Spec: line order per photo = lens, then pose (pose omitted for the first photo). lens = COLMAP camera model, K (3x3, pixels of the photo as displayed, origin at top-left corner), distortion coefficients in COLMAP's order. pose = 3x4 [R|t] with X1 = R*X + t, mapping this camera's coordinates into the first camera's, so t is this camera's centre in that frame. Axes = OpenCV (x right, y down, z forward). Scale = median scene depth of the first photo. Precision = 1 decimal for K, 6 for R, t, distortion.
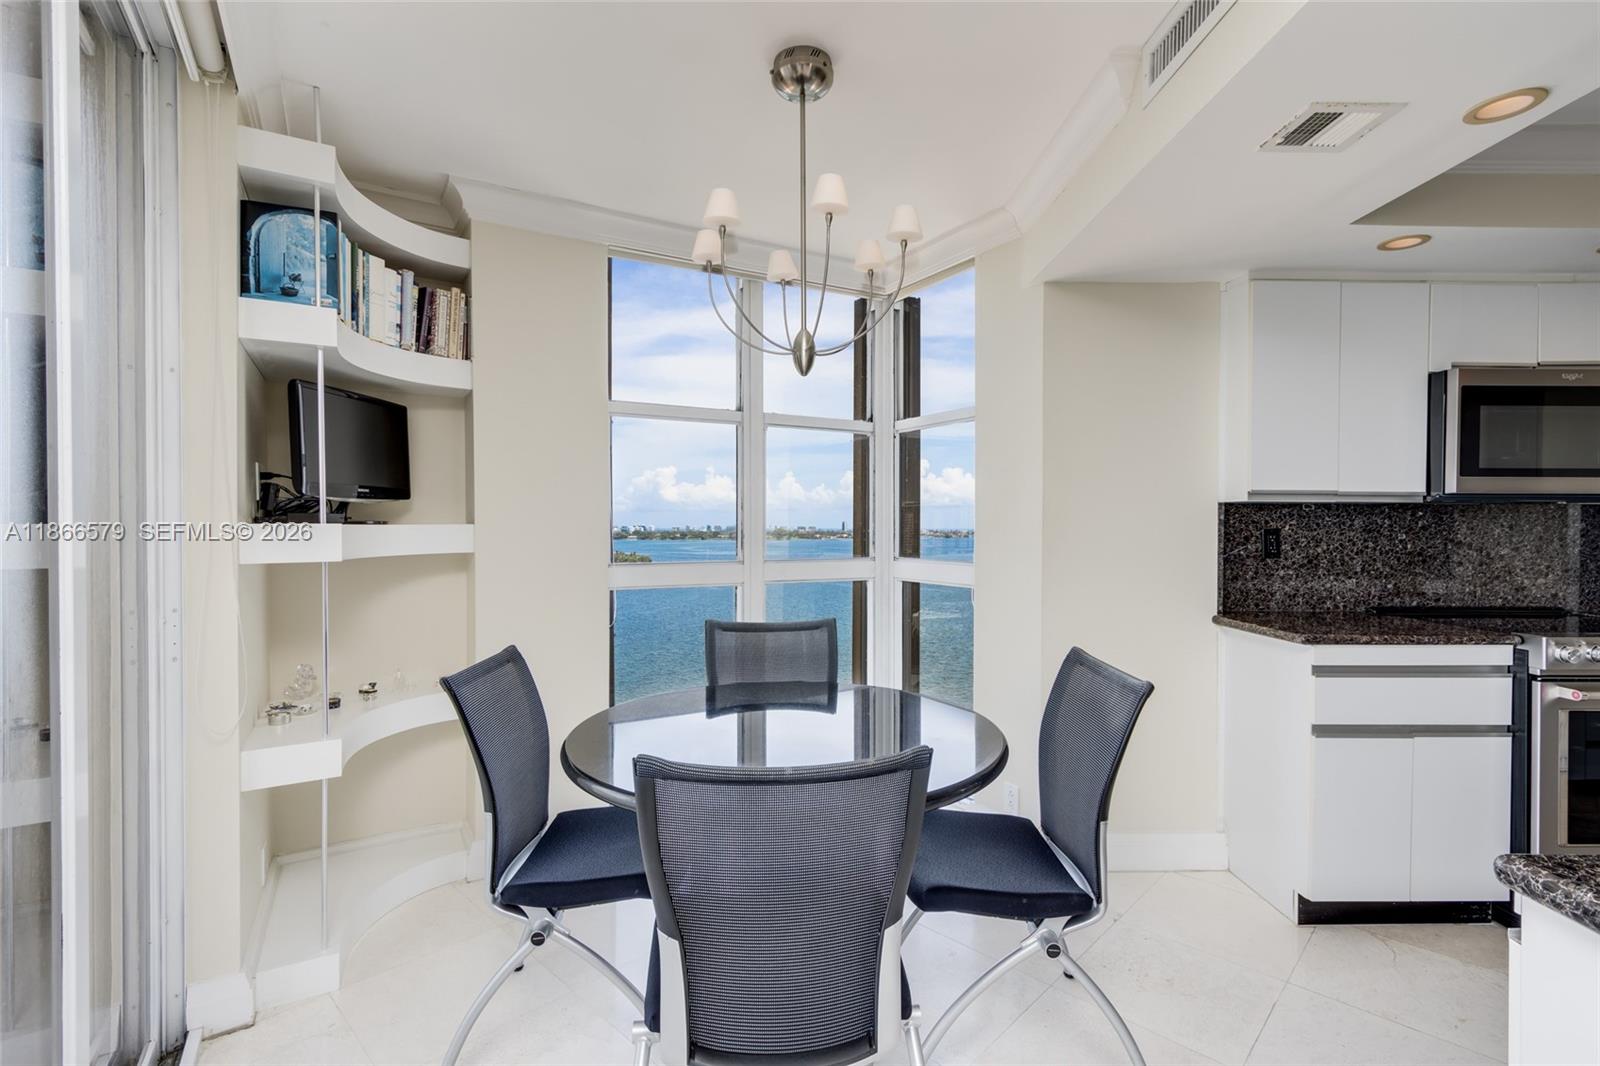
lens RADIAL K [[732.1, 0, 824.5], [0, 732.1, 529.5], [0, 0, 1]] dist [0.009290, -0.003561]
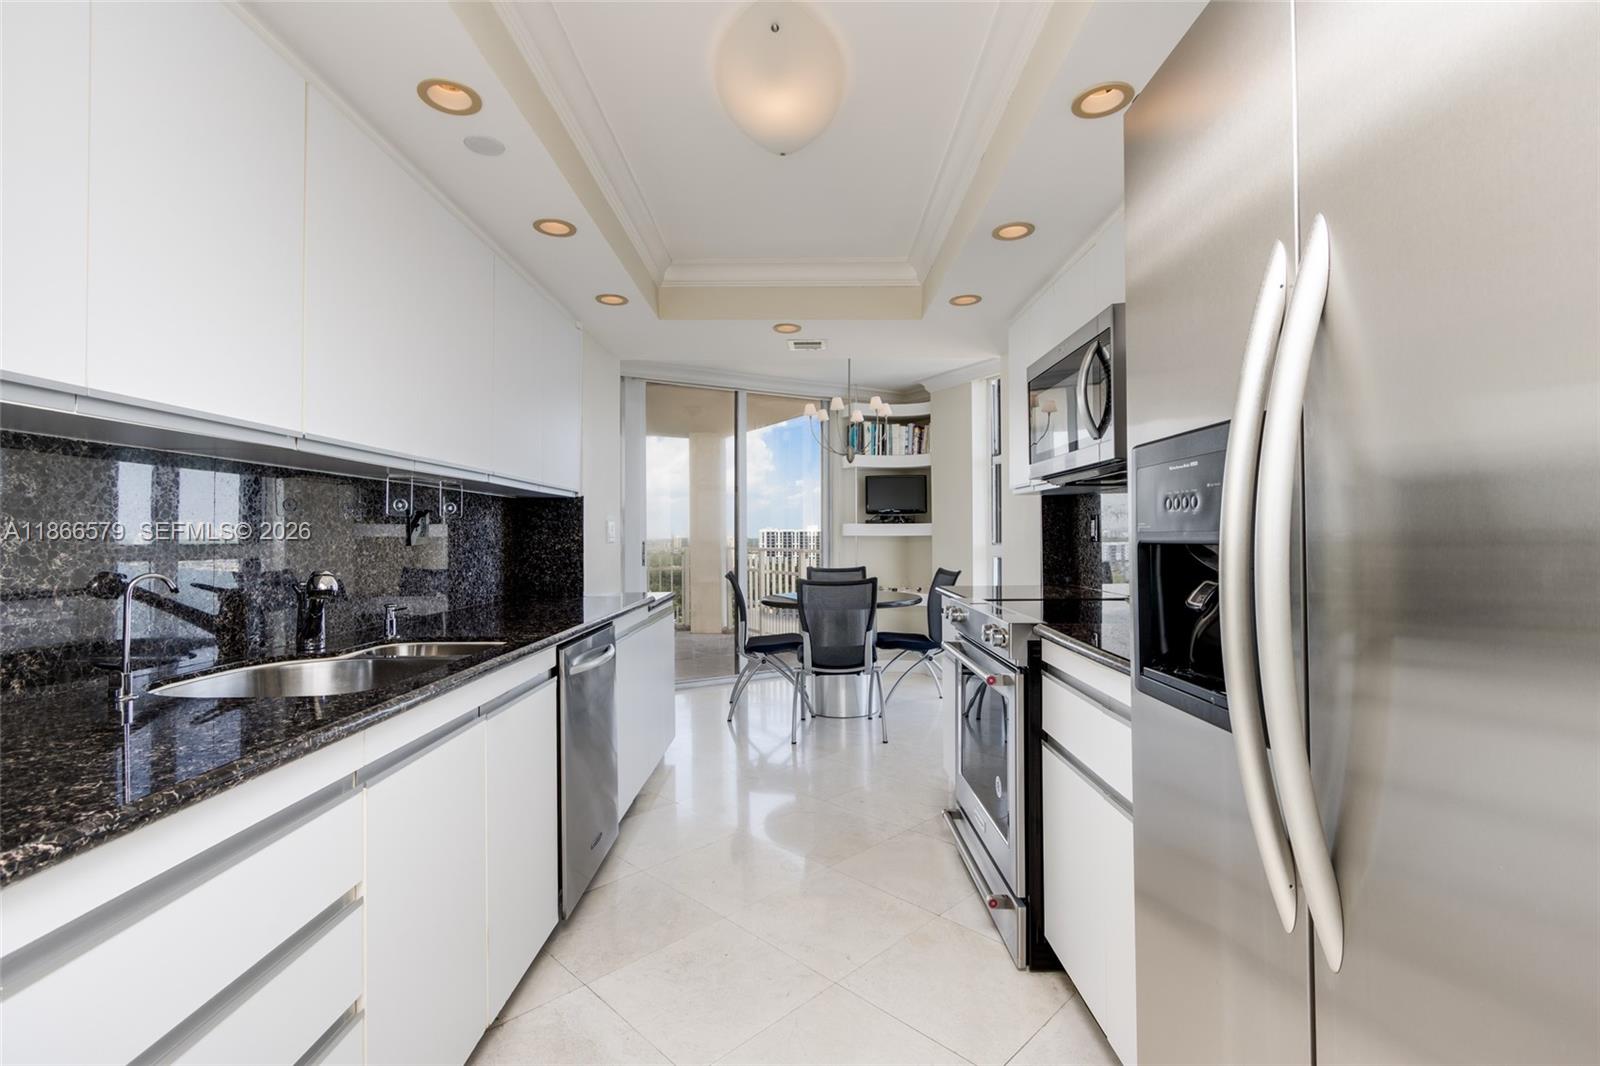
lens RADIAL K [[732.1, 0, 806.0], [0, 732.1, 534.2], [0, 0, 1]] dist [0.009290, -0.003561]
pose [[-0.040608, -0.002557, -0.999172, 1.521507], [-0.002015, 0.999995, -0.002477, 0.028928], [0.999173, 0.001912, -0.040613, 0.571795]]
